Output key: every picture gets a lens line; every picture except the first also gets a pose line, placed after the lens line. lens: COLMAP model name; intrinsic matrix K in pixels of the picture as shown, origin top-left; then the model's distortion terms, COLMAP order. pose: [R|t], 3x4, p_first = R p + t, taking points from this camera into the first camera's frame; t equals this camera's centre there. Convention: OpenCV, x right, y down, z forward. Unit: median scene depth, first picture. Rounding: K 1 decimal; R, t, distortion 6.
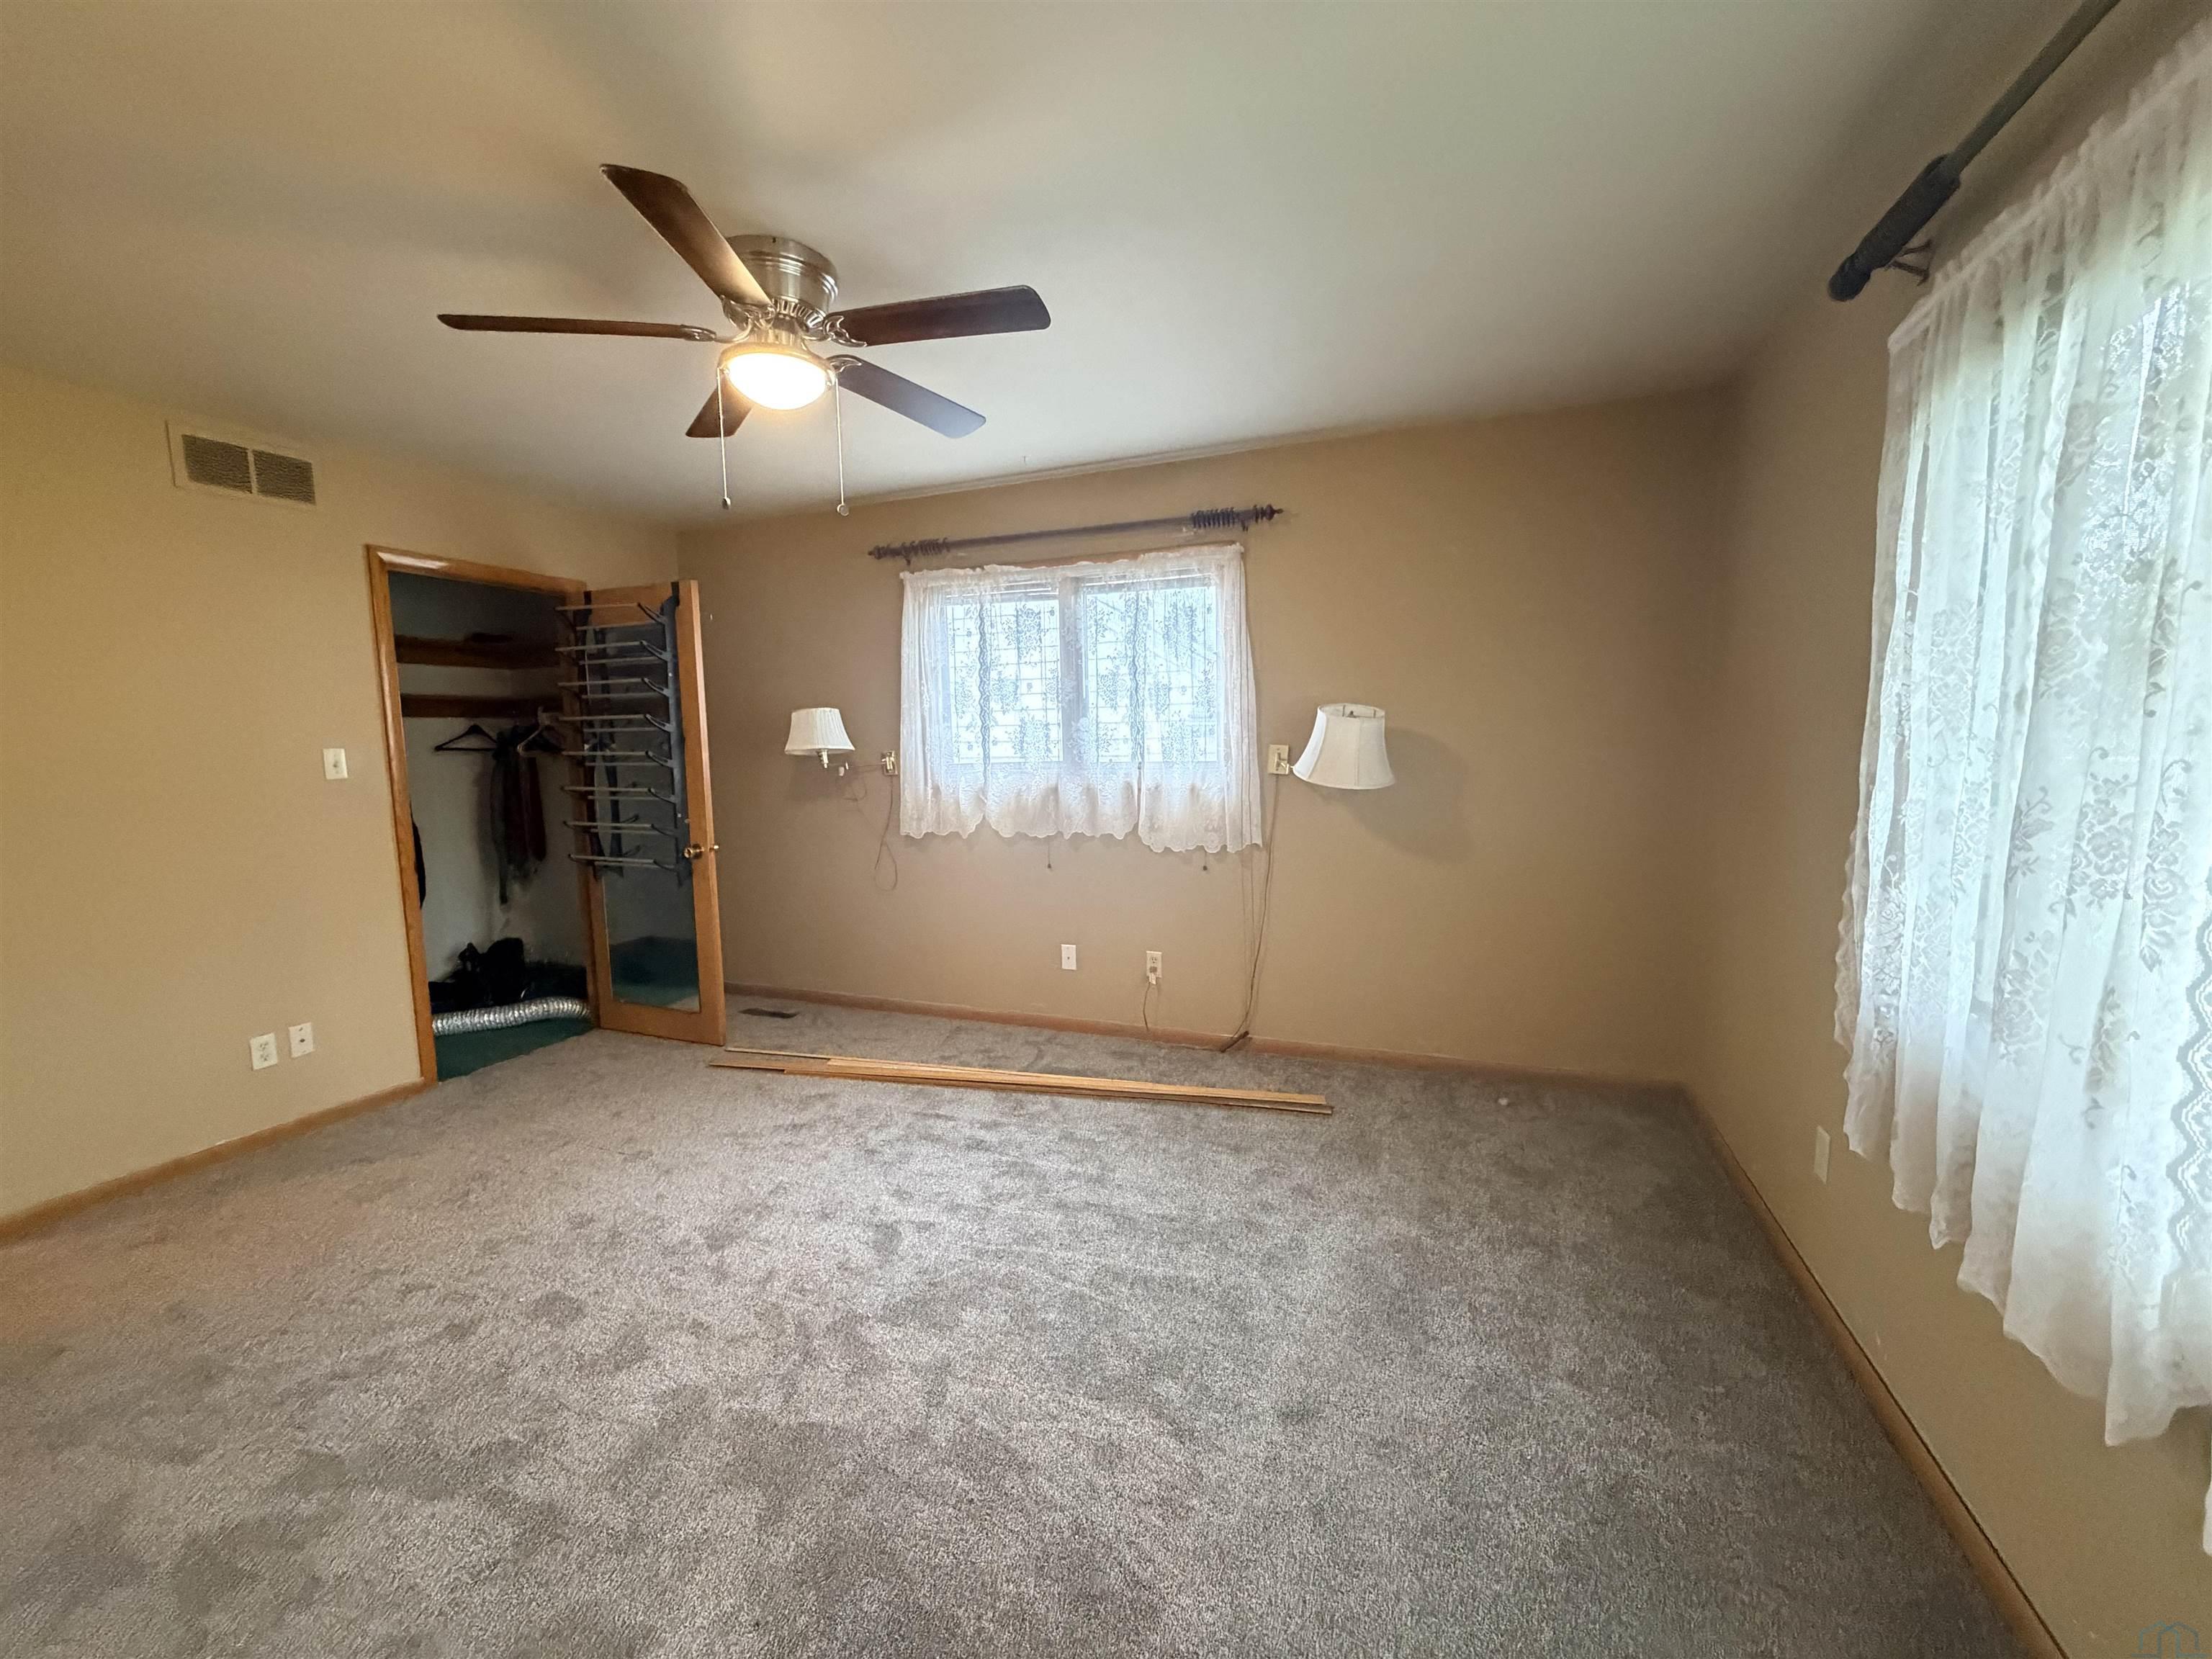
lens RADIAL K [[884.4, 0, 1108.4], [0, 884.4, 837.3], [0, 0, 1]] dist [0.000151, -0.000137]
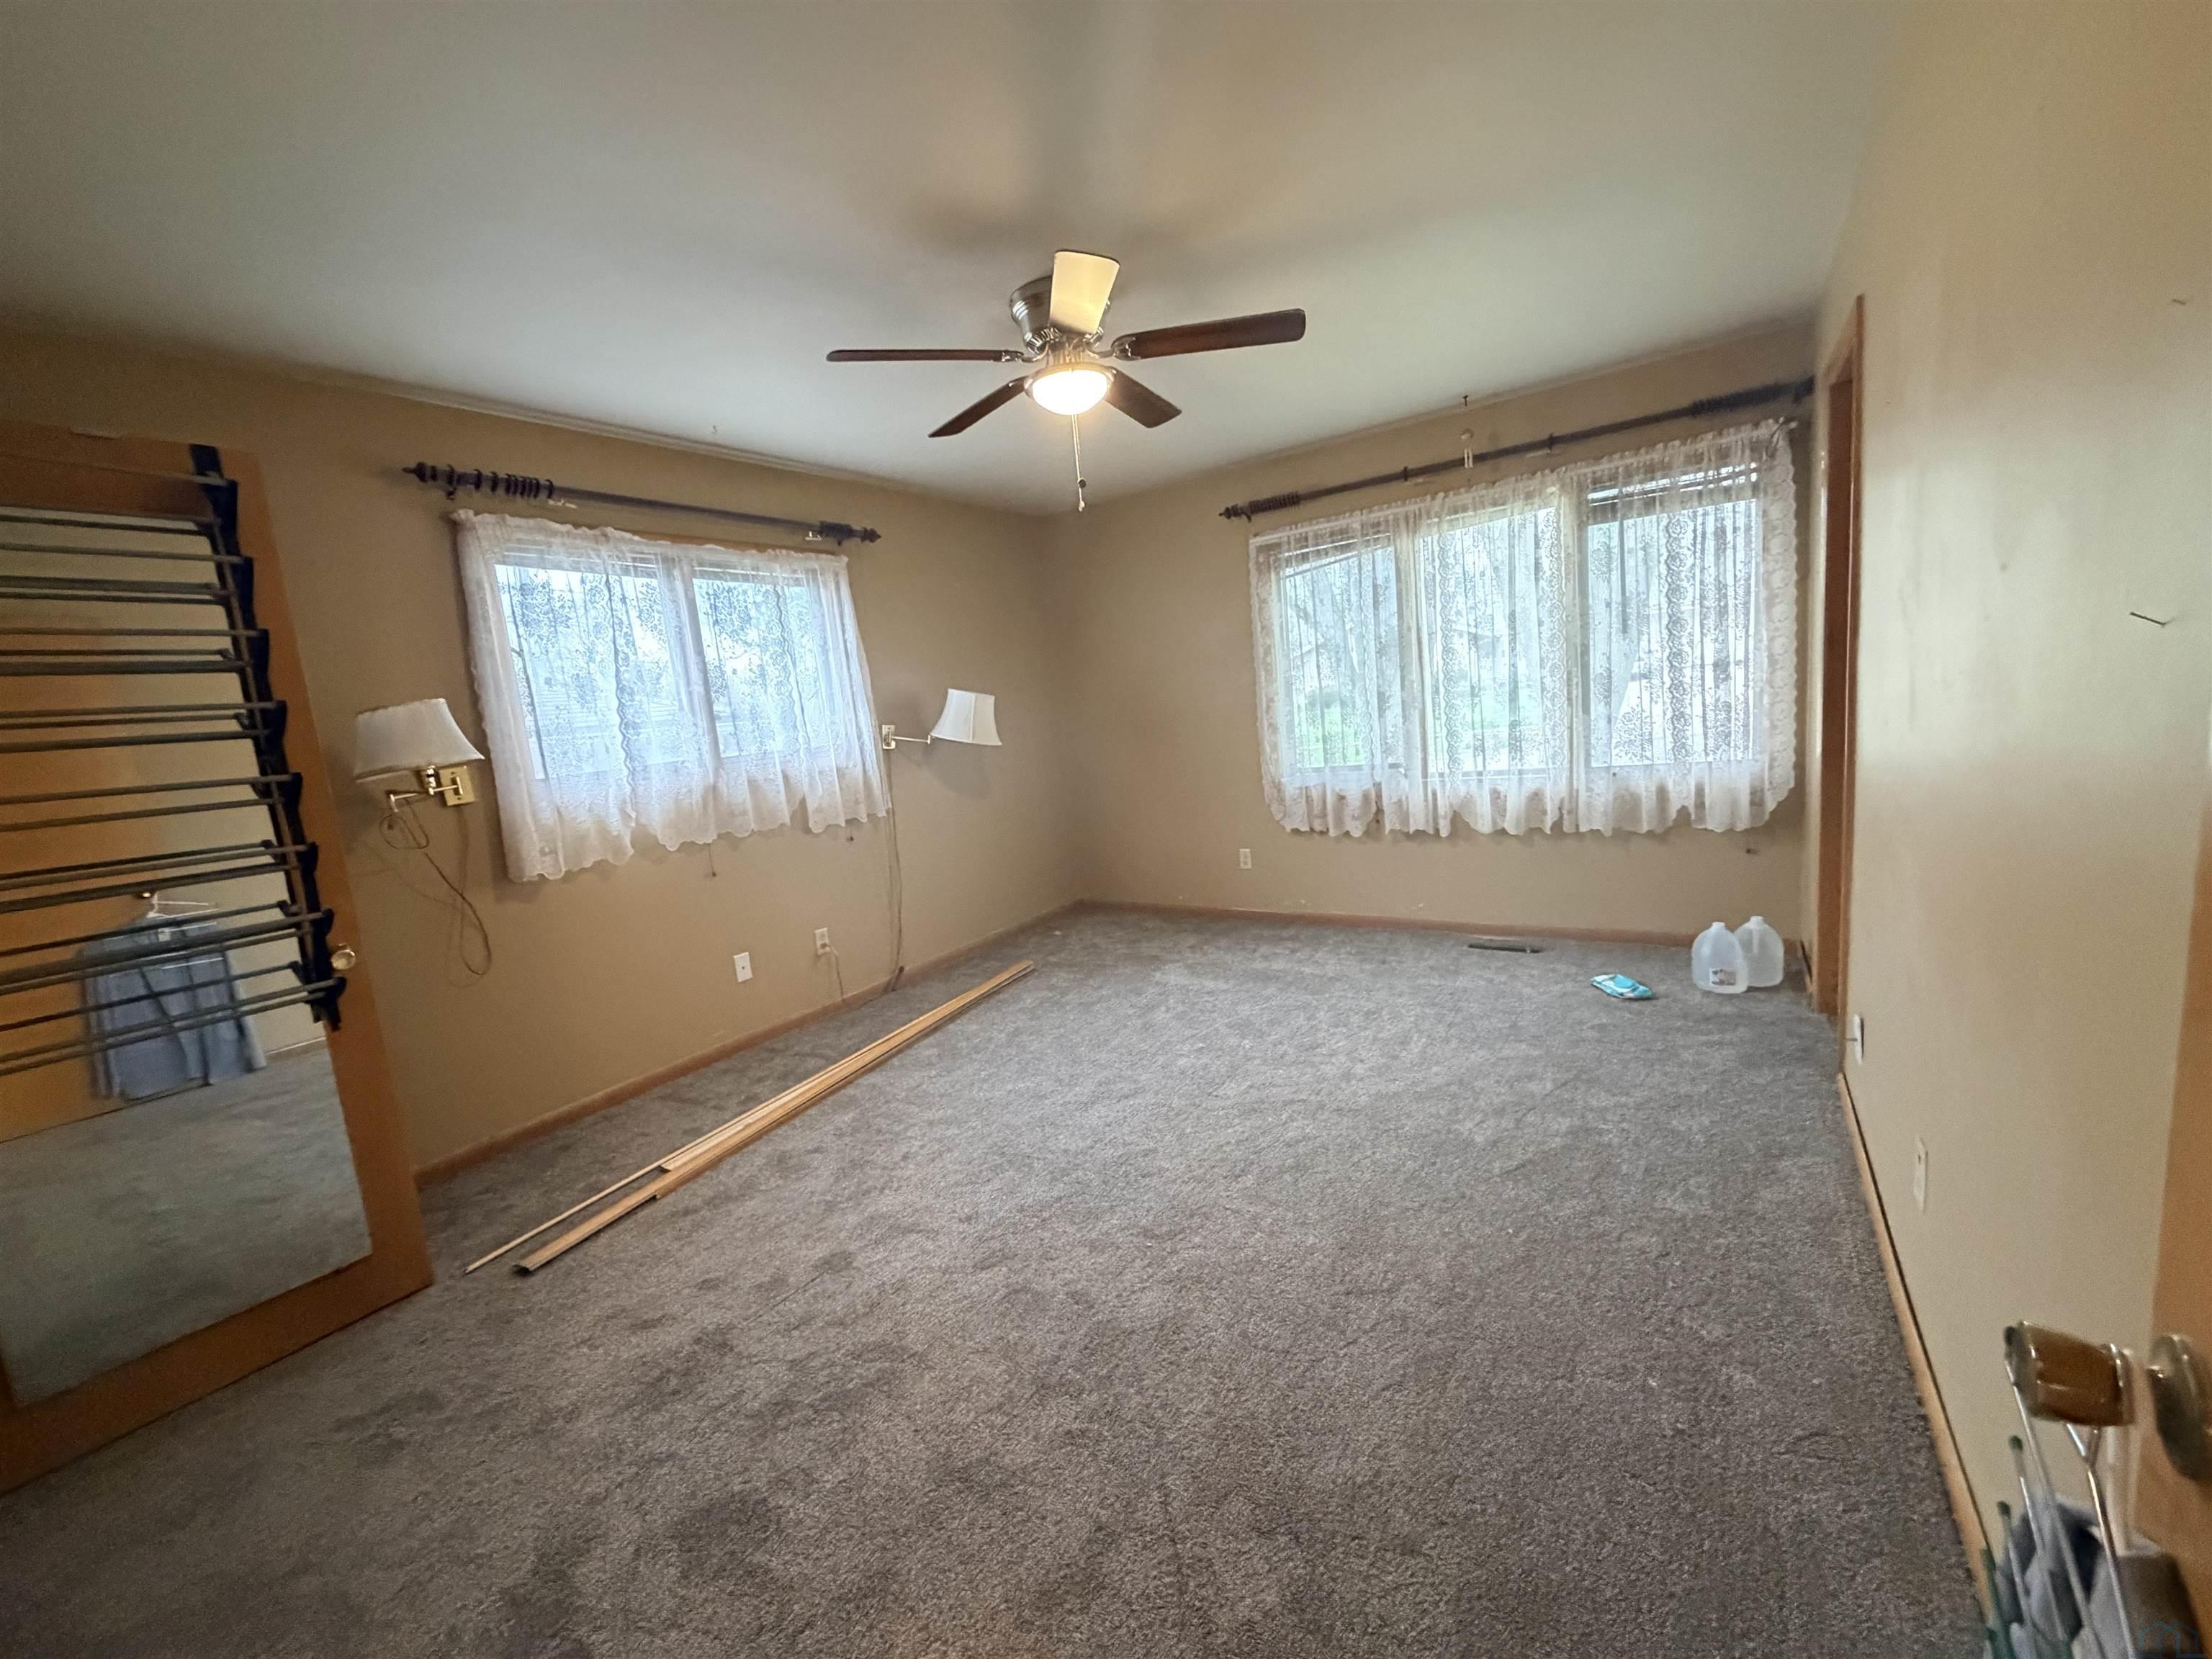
lens RADIAL K [[884.4, 0, 1111.4], [0, 884.4, 825.6], [0, 0, 1]] dist [0.000151, -0.000137]
pose [[0.219771, -0.137664, 0.965790, -0.910094], [0.196083, 0.976023, 0.094503, -0.022669], [-0.955642, 0.168606, 0.241495, 0.416846]]
